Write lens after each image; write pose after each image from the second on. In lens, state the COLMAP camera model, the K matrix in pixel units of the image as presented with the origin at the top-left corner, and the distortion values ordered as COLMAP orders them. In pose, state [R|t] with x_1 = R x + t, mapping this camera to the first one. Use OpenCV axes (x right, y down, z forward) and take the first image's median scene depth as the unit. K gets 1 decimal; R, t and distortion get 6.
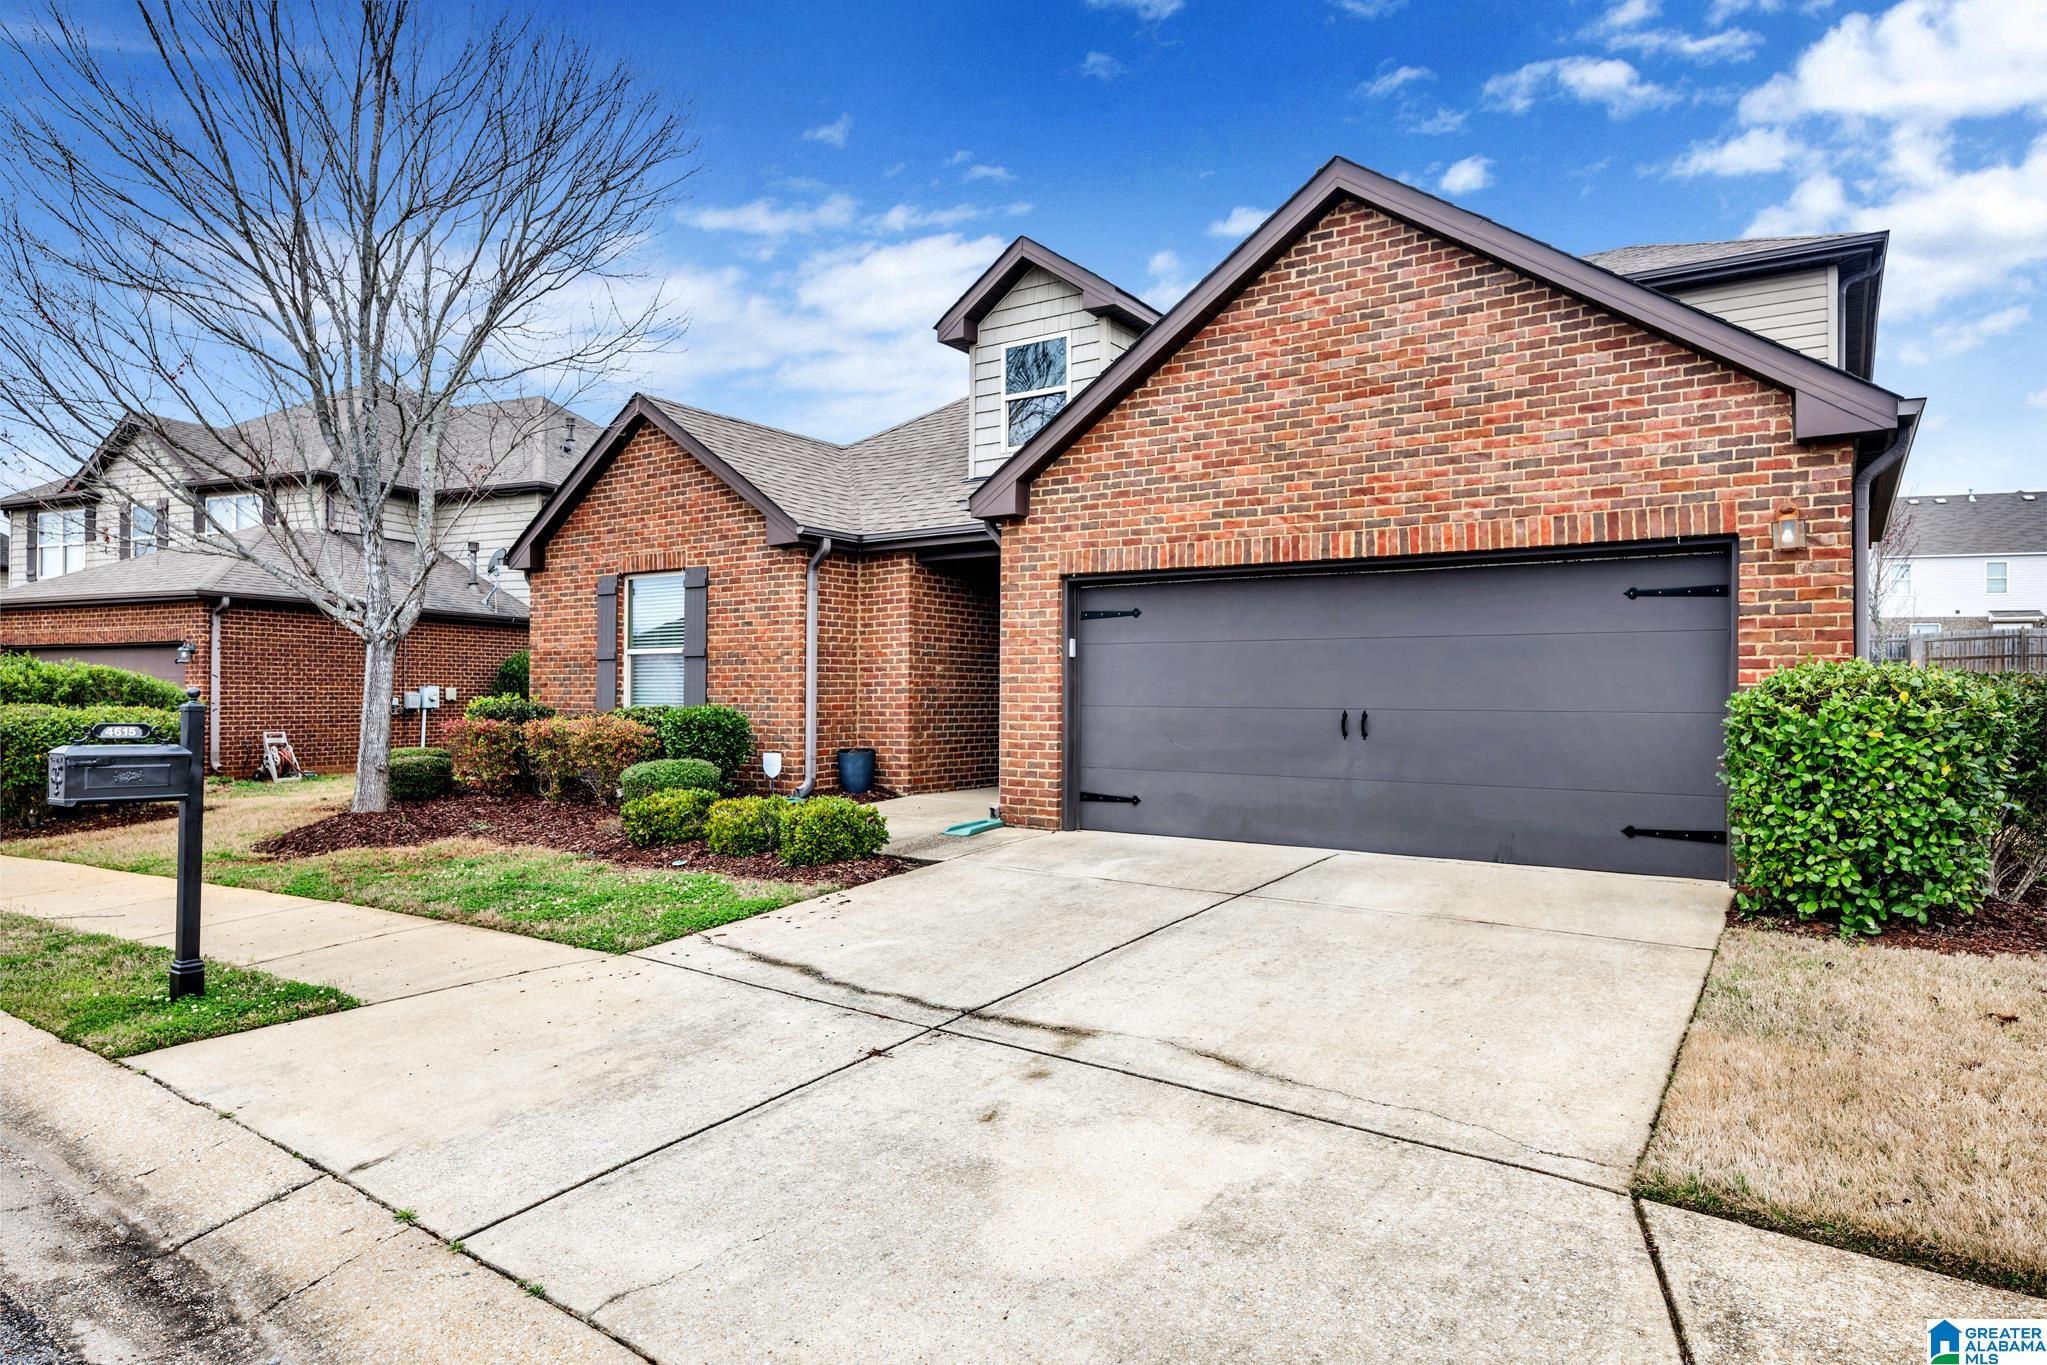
lens RADIAL K [[1200.0, 0, 1022.0], [0, 1200.0, 692.2], [0, 0, 1]] dist [0.004049, -0.000001]
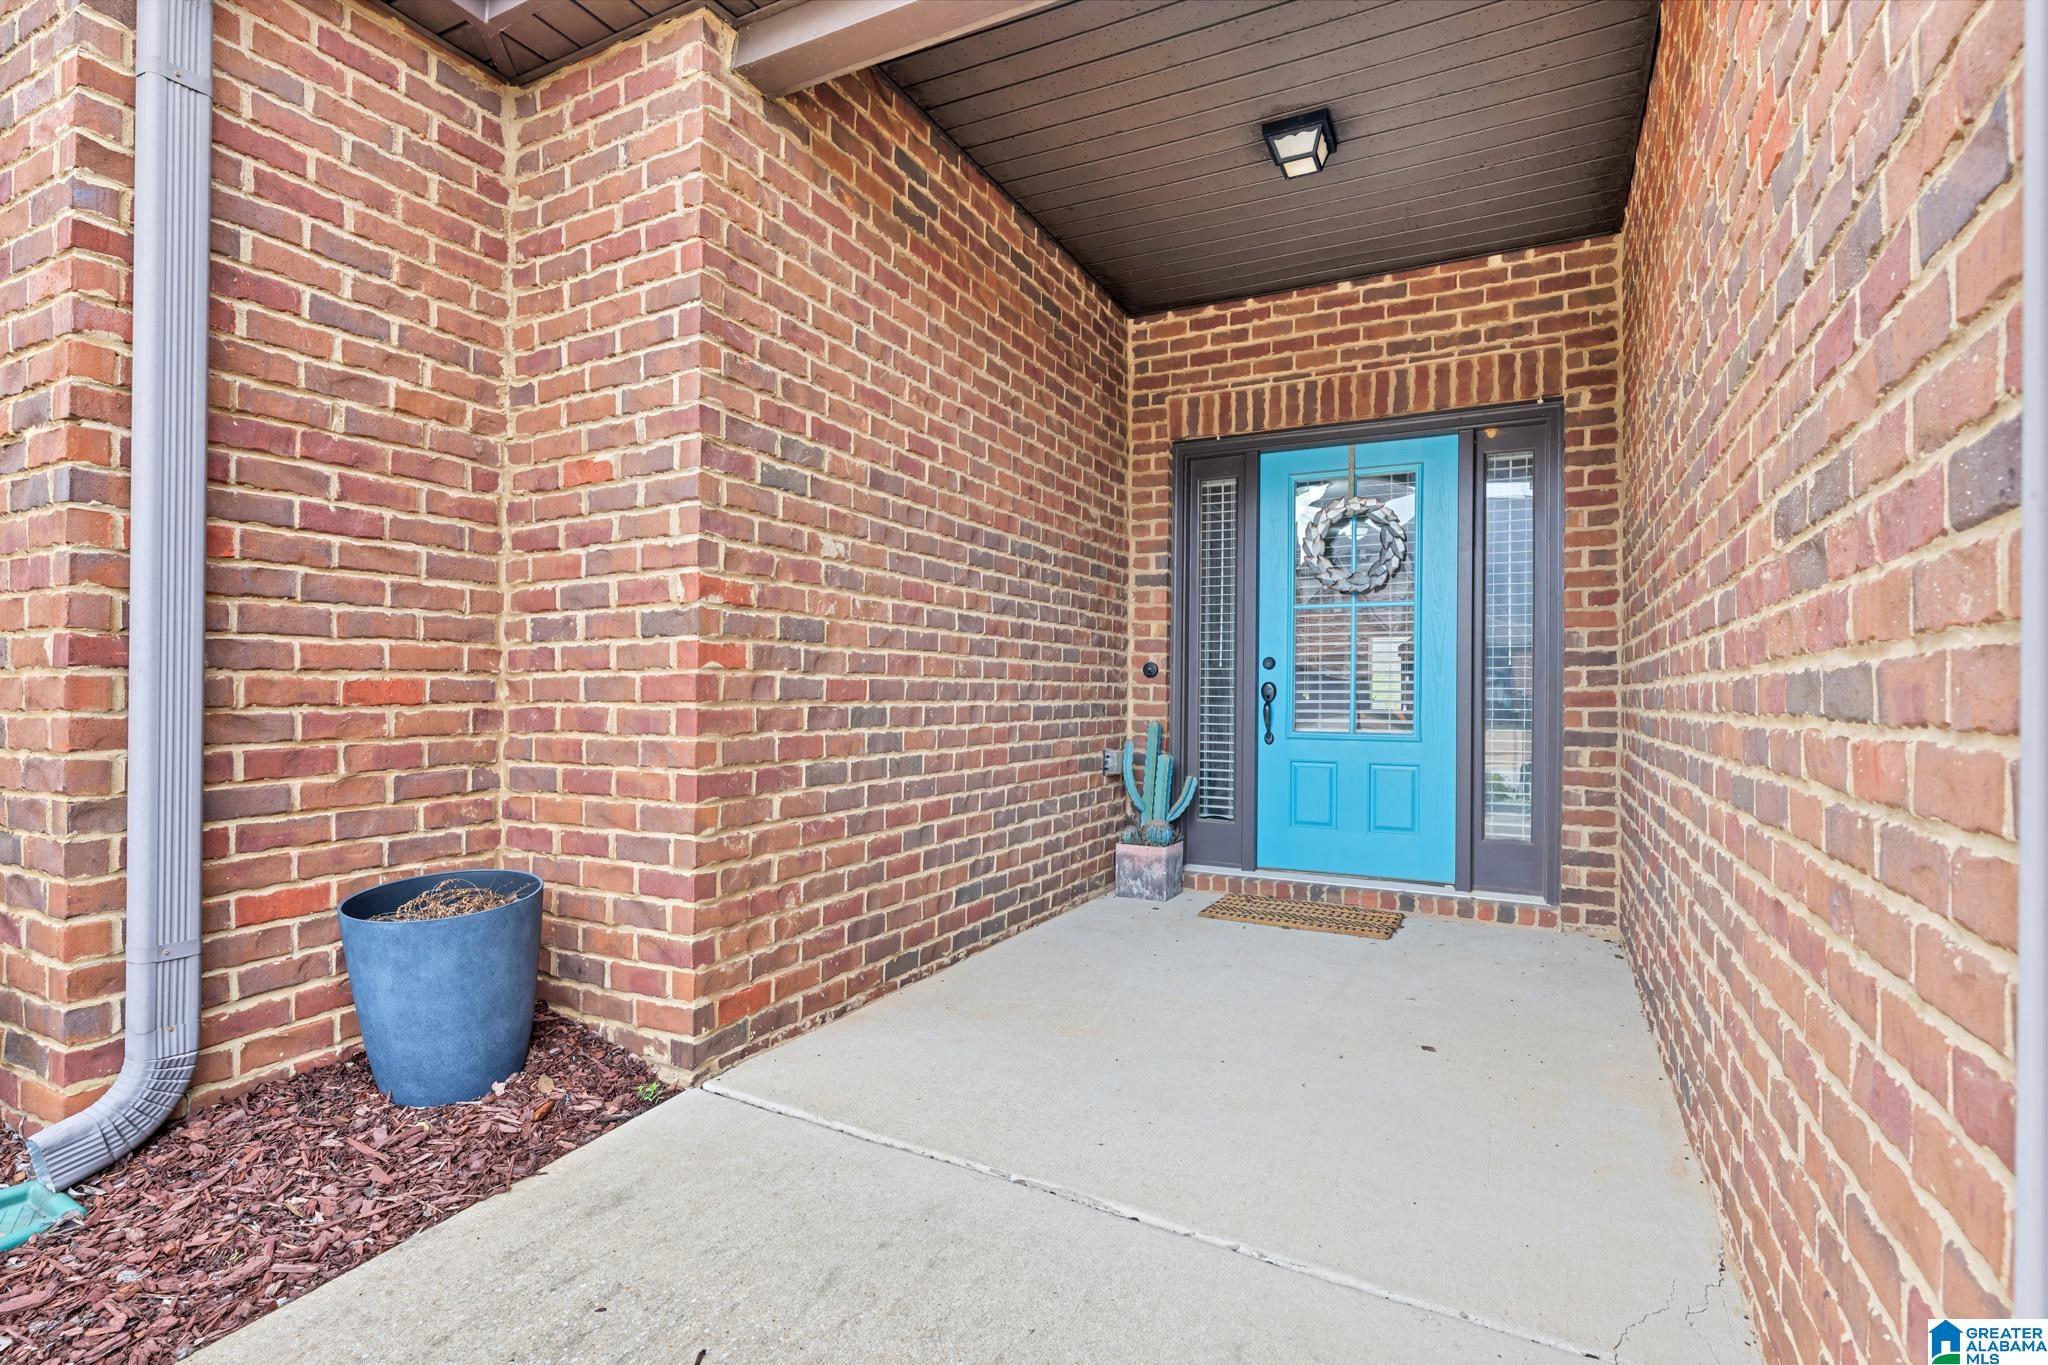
lens RADIAL K [[1016.7, 0, 1024.0], [0, 1016.7, 682.5], [0, 0, 1]] dist [-0.001967, 0.000189]
pose [[0.993516, 0.005739, 0.113549, -0.053647], [-0.005246, 0.999975, -0.004646, 0.010629], [-0.113573, 0.004021, 0.993522, 0.786751]]
